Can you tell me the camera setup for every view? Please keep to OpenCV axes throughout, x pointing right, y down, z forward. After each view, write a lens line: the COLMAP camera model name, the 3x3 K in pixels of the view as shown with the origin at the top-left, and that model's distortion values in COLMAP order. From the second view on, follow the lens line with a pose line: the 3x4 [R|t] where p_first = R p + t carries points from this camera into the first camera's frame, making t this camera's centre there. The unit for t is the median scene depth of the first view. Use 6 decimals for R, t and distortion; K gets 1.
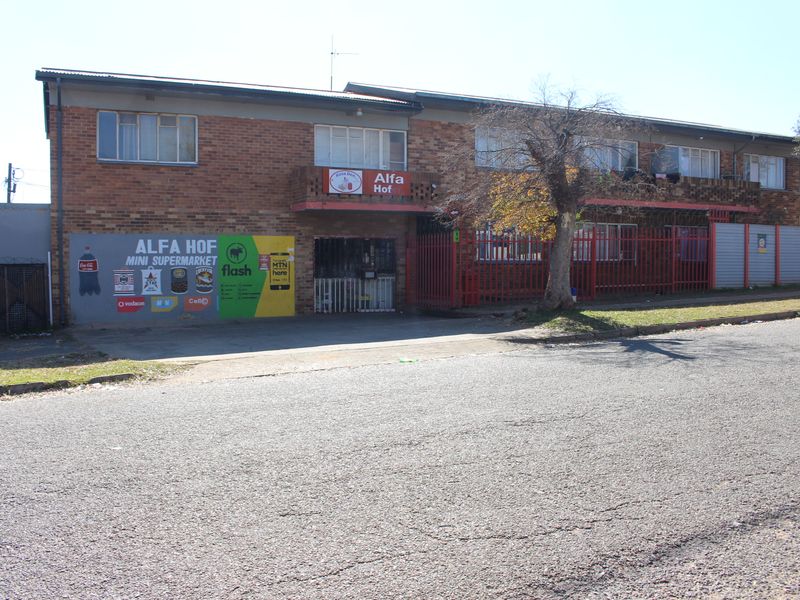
lens RADIAL K [[741.4, 0, 400.3], [0, 741.4, 305.9], [0, 0, 1]] dist [-0.164239, 0.140270]
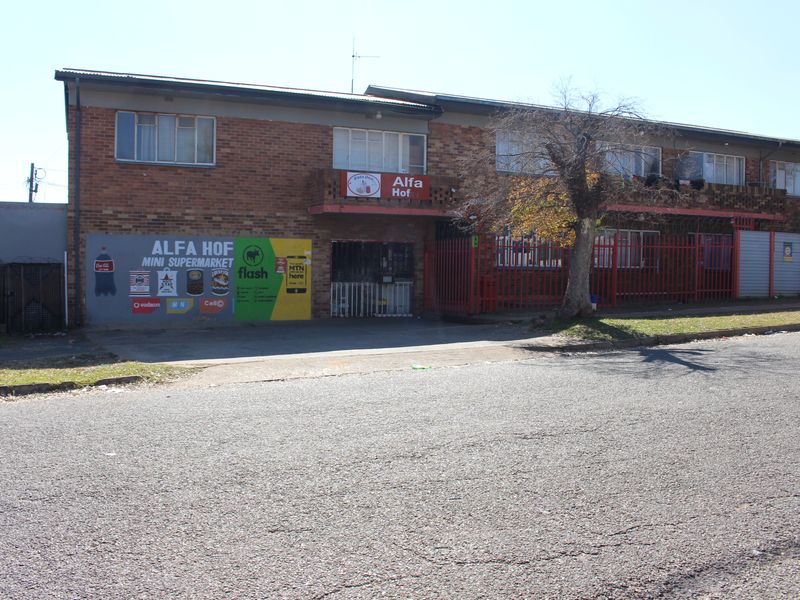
lens RADIAL K [[741.4, 0, 400.3], [0, 741.4, 305.9], [0, 0, 1]] dist [-0.164239, 0.140270]
pose [[0.999478, 0.014157, -0.029036, 0.005990], [-0.014341, 0.999878, -0.006139, -0.000494], [0.028945, 0.006552, 0.999560, 0.011802]]
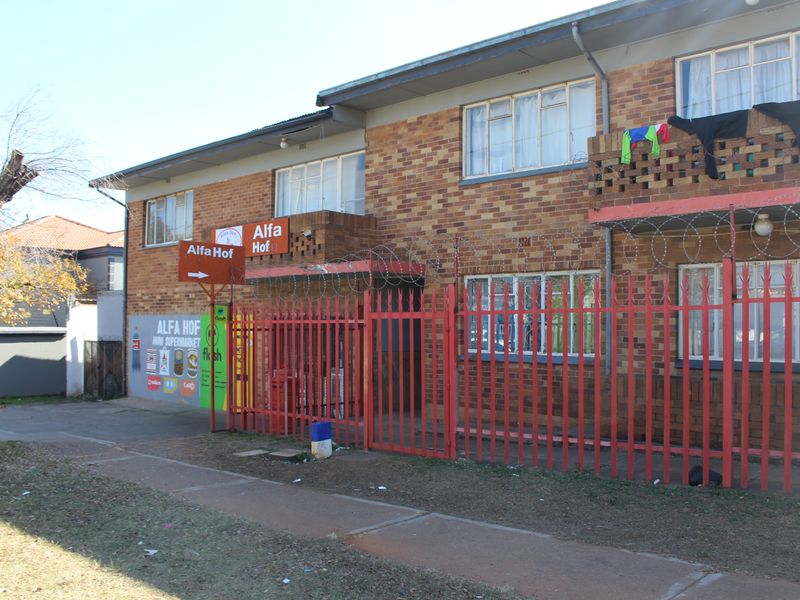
lens RADIAL K [[741.4, 0, 400.3], [0, 741.4, 305.9], [0, 0, 1]] dist [-0.164239, 0.140270]
pose [[0.383342, -0.020457, -0.923380, 0.687743], [-0.060733, 0.997033, -0.047302, -0.080052], [0.921608, 0.074212, 0.380962, 0.883744]]
